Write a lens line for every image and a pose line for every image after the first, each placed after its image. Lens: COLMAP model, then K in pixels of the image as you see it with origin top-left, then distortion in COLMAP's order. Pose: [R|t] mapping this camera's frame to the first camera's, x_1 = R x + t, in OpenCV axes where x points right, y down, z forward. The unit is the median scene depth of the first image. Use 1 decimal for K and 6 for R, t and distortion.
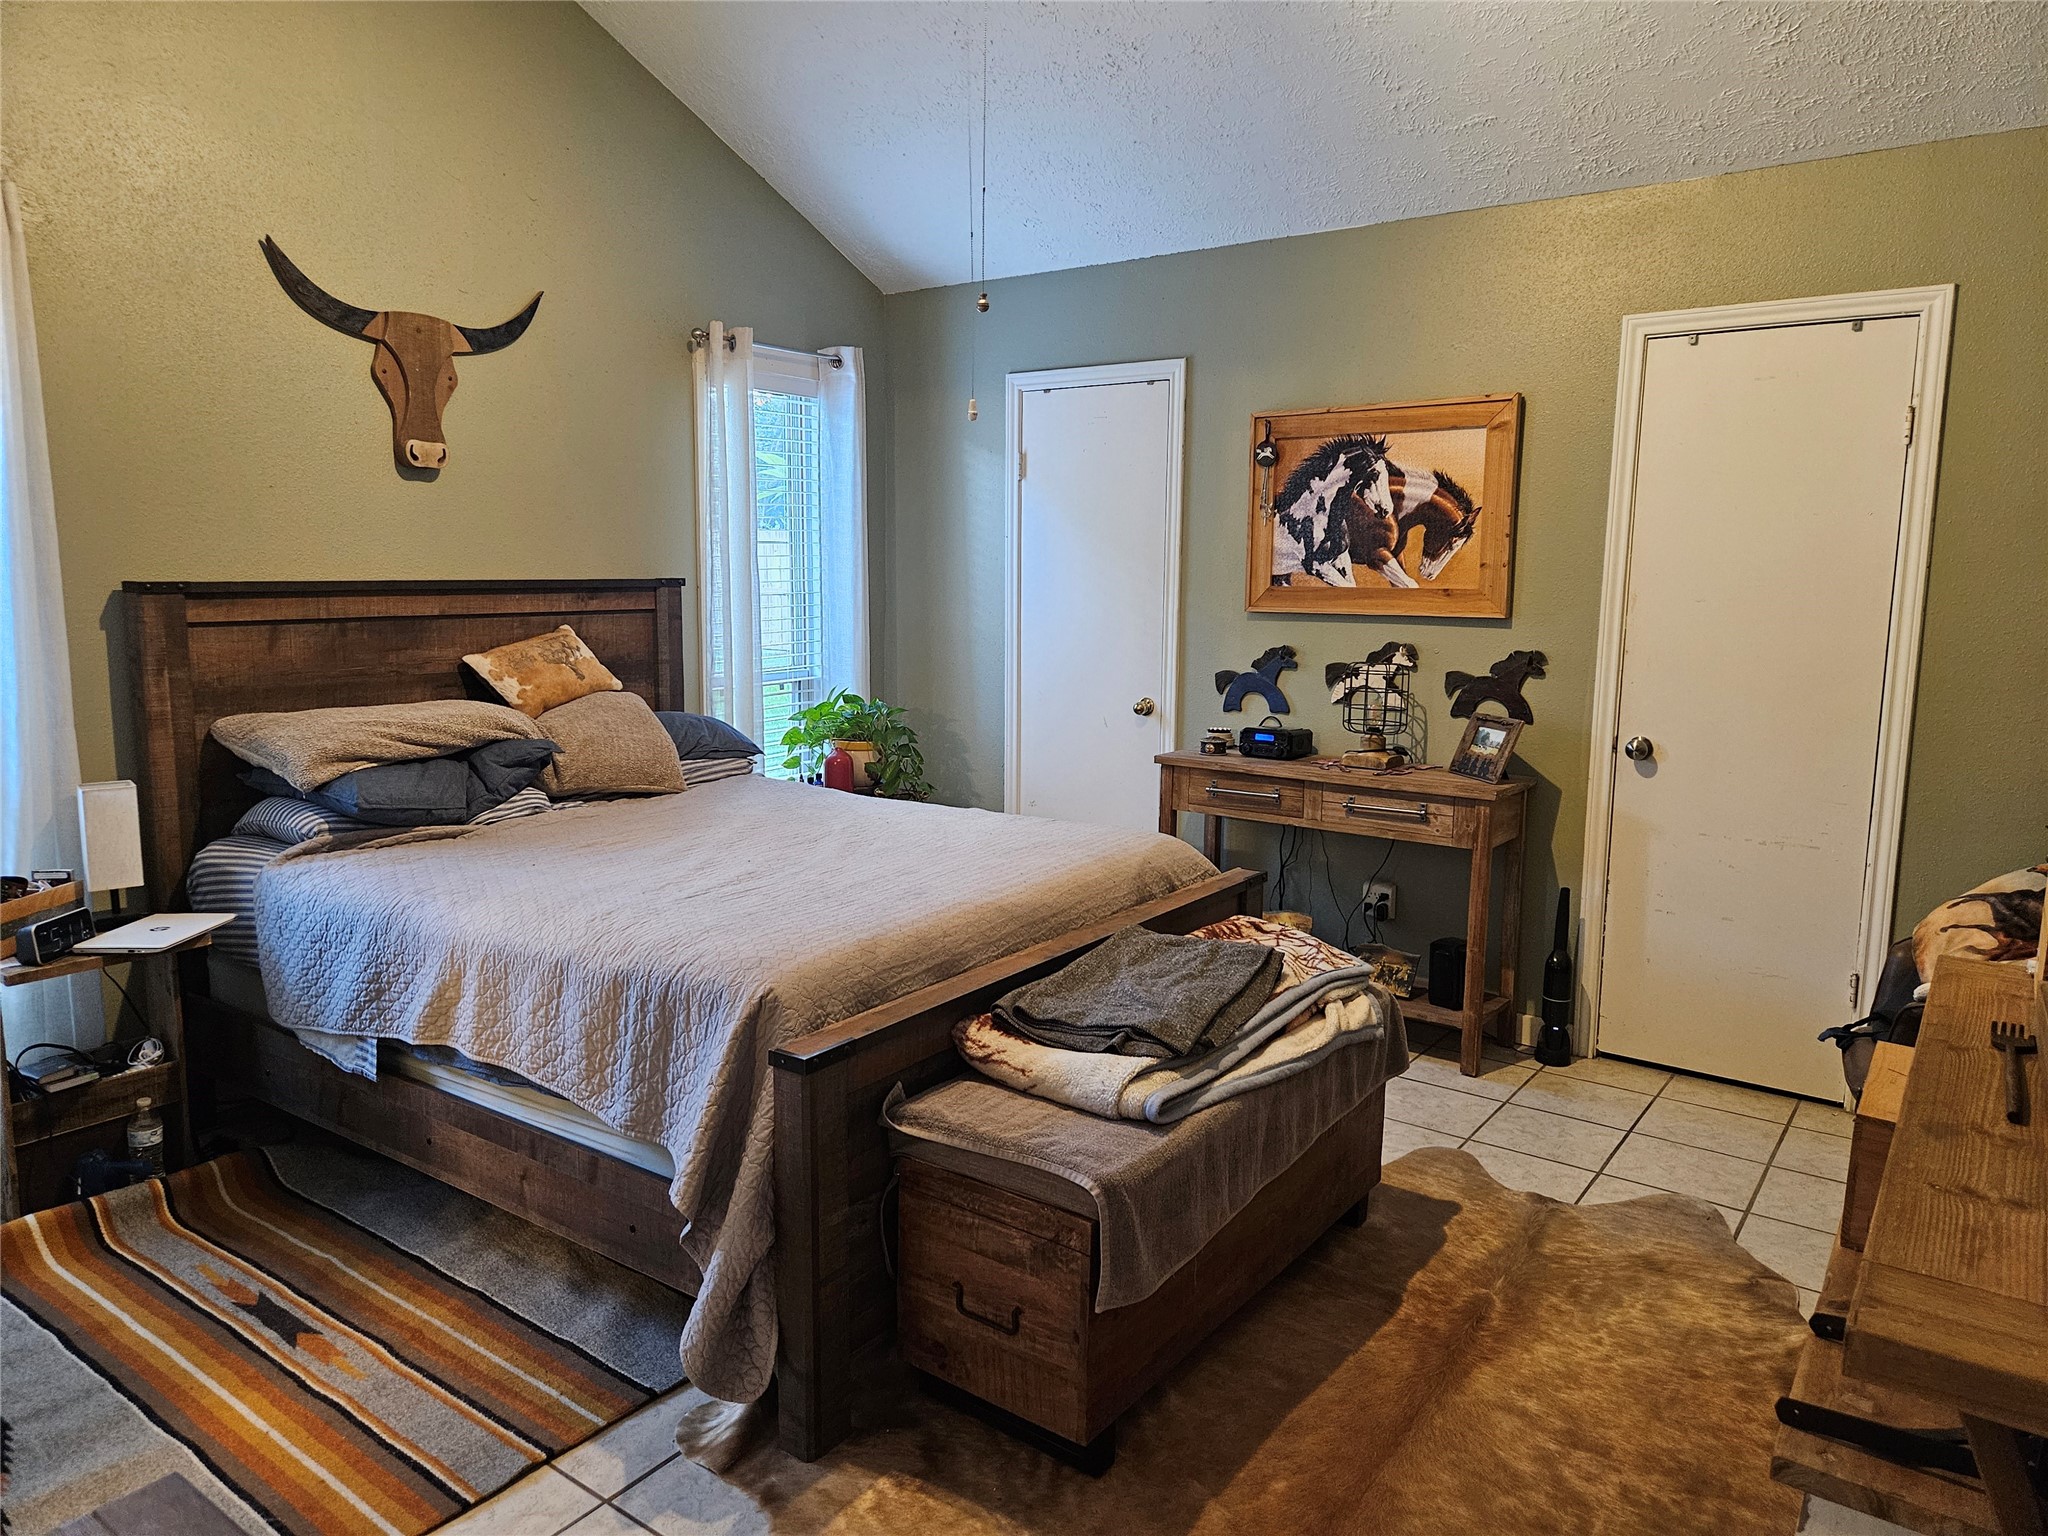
lens RADIAL K [[1377.3, 0, 1023.6], [0, 1377.3, 761.0], [0, 0, 1]] dist [0.067429, -0.054478]
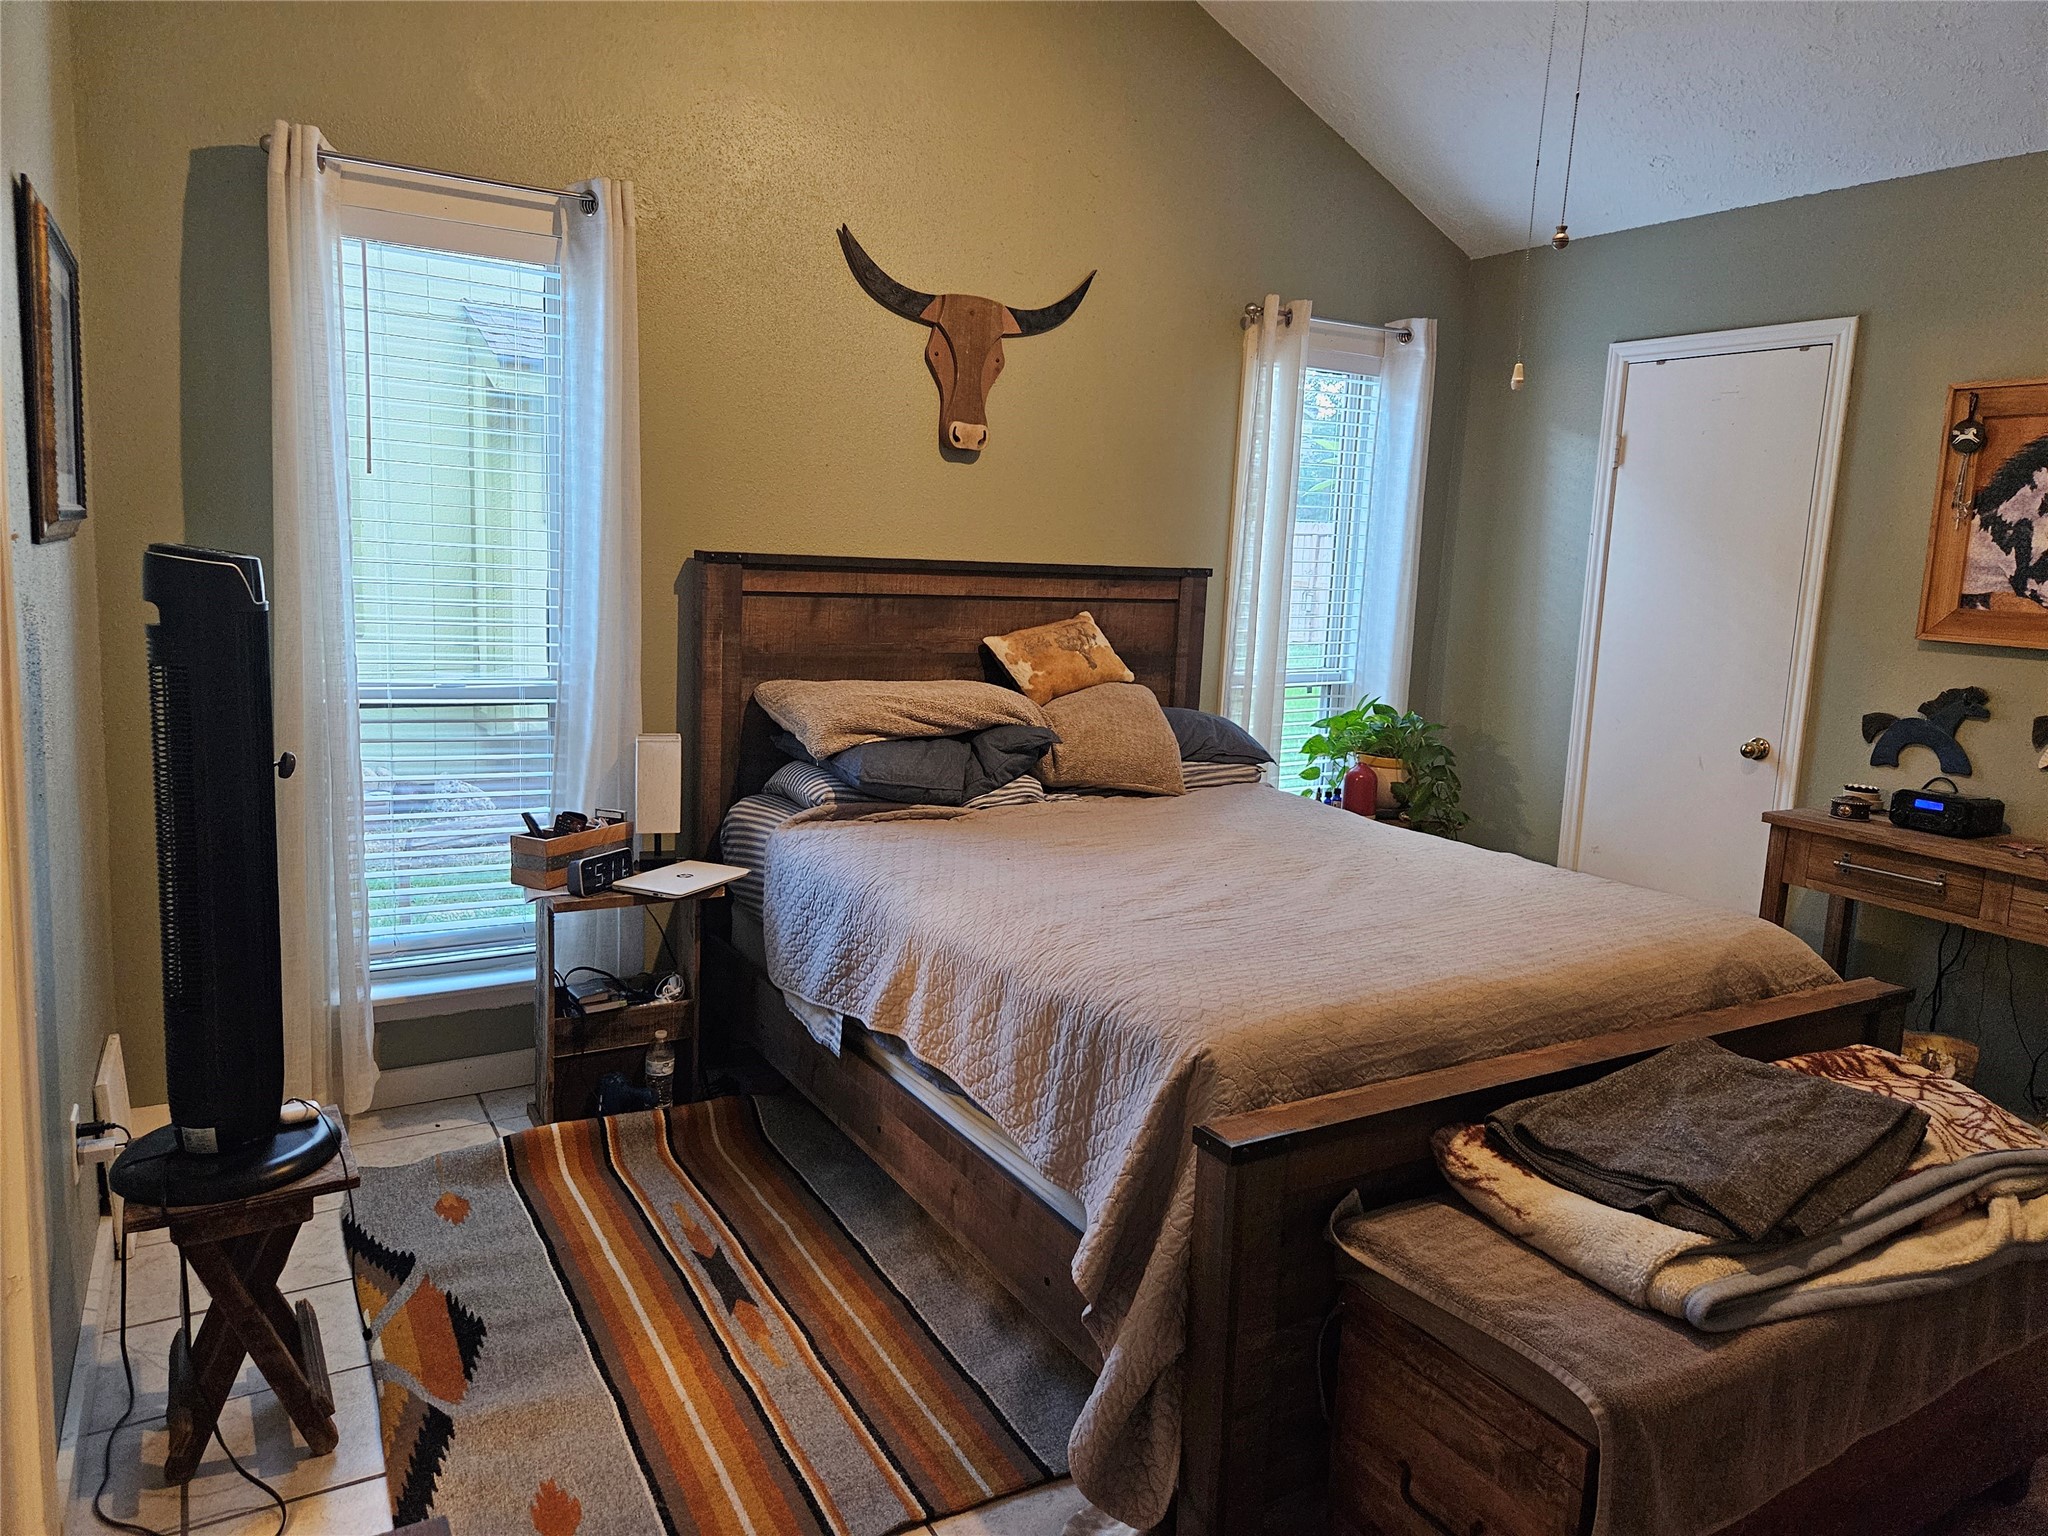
lens RADIAL K [[1377.3, 0, 1030.5], [0, 1377.3, 729.2], [0, 0, 1]] dist [0.067429, -0.054478]
pose [[0.916853, 0.088470, -0.389298, 0.023735], [-0.095584, 0.995421, 0.001101, -0.016928], [0.387613, 0.036201, 0.921111, 0.124561]]
